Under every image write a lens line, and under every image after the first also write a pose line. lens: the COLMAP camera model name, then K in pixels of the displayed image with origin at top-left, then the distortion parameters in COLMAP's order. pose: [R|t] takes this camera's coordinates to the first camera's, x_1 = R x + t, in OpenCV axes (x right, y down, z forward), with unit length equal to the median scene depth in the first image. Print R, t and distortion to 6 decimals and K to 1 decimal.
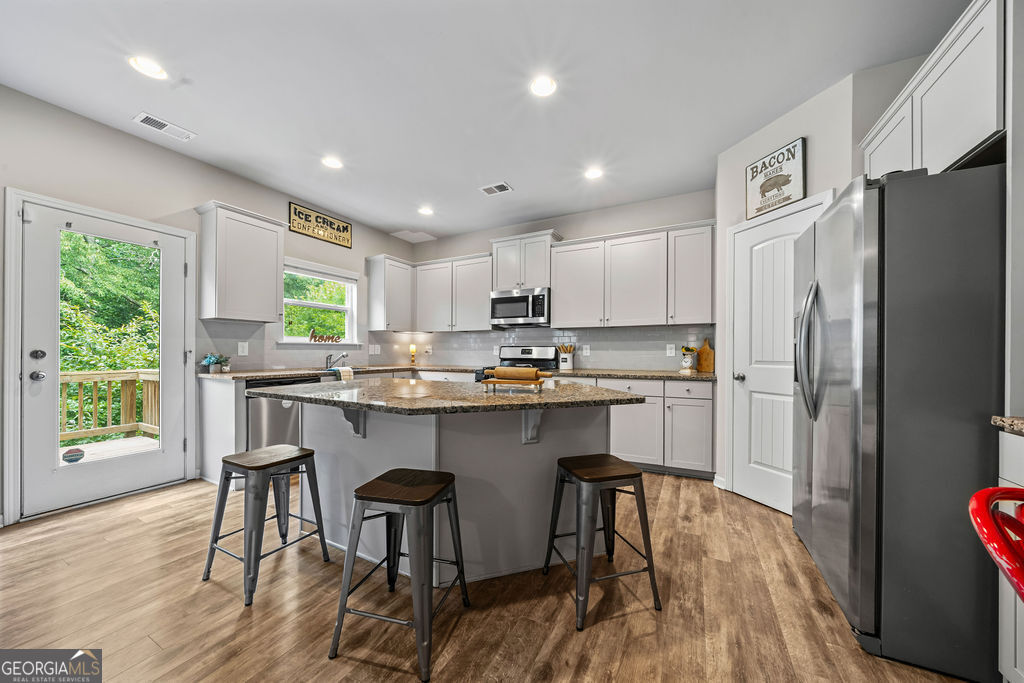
lens RADIAL K [[359.6, 0, 514.2], [0, 359.6, 354.6], [0, 0, 1]] dist [-0.005251, 0.000370]
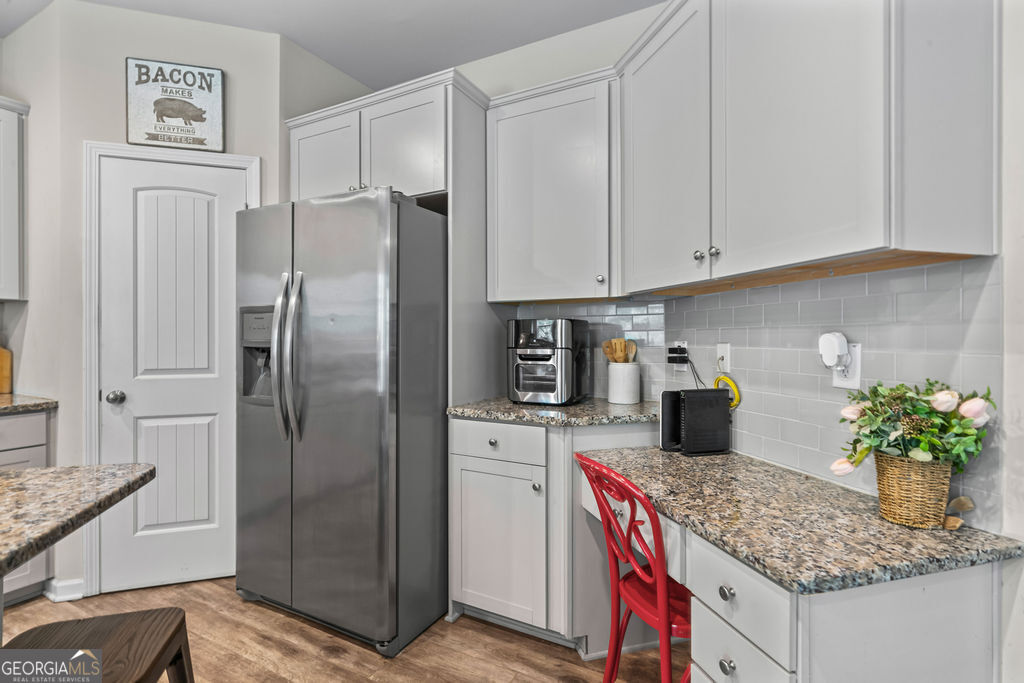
lens RADIAL K [[504.7, 0, 520.9], [0, 504.7, 339.9], [0, 0, 1]] dist [0.000168, -0.001297]
pose [[0.010316, -0.004311, 0.999937, -0.156836], [0.005206, 0.999977, 0.004258, -0.024901], [-0.999933, 0.005162, 0.010338, 0.224199]]
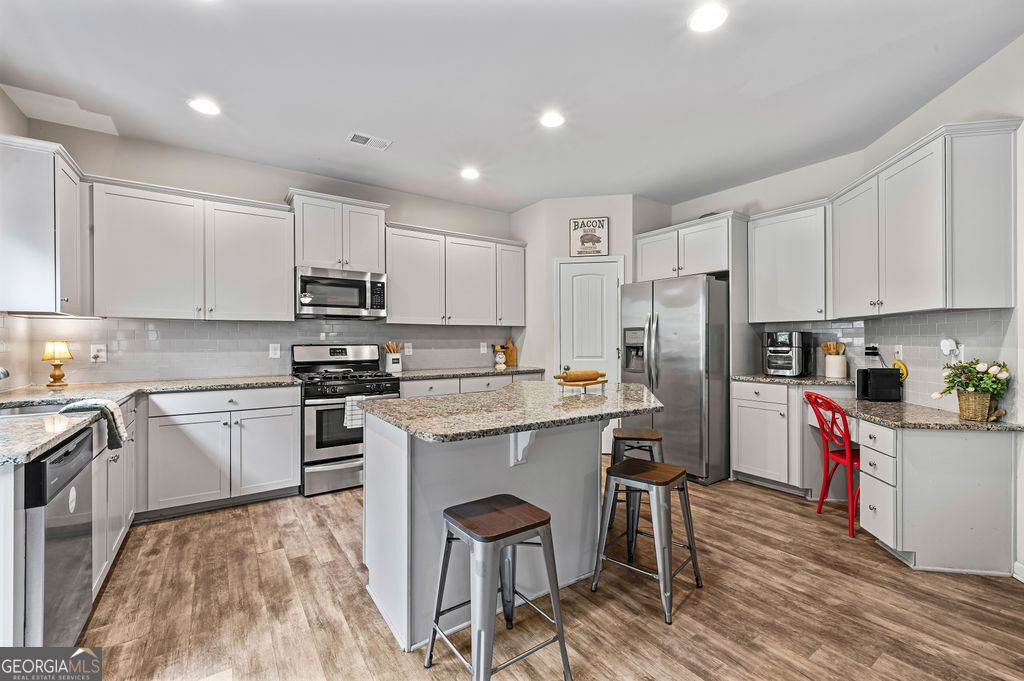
lens RADIAL K [[430.3, 0, 521.9], [0, 430.3, 342.8], [0, 0, 1]] dist [0.000025, 0.000716]
pose [[0.460719, -0.006288, 0.887524, -0.681447], [0.009326, 0.999954, 0.002244, -0.029605], [-0.887497, 0.007244, 0.460757, 0.279898]]
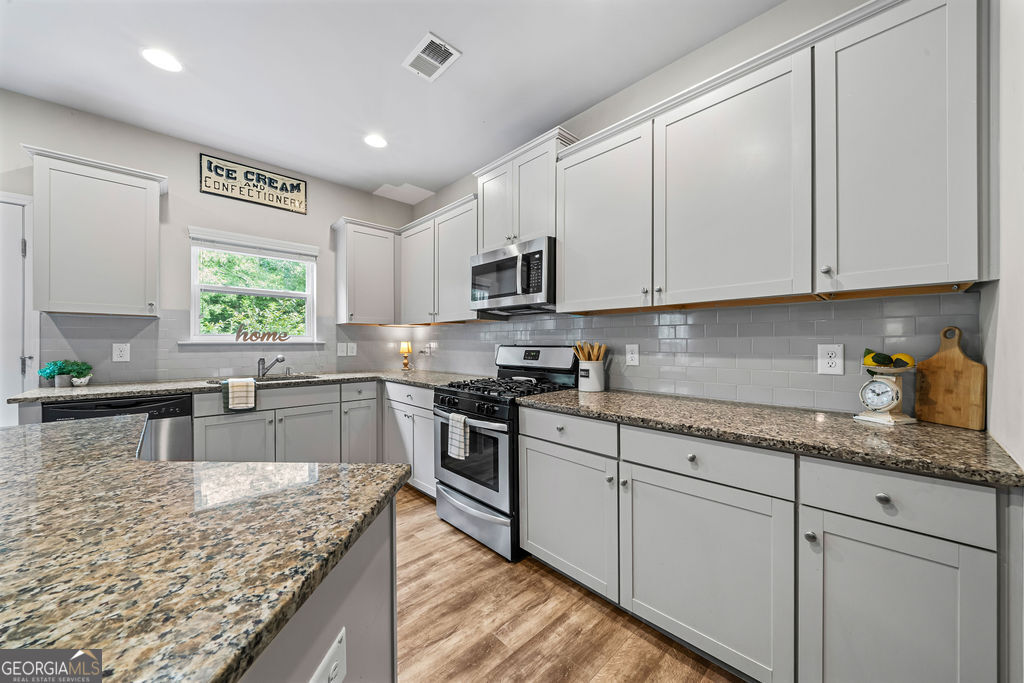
lens RADIAL K [[374.0, 0, 510.3], [0, 374.0, 344.2], [0, 0, 1]] dist [-0.004641, -0.000177]
pose [[0.943169, -0.001552, -0.332309, 0.234965], [0.000009, 0.999989, -0.004647, -0.026564], [0.332313, 0.004380, 0.943159, 0.484256]]
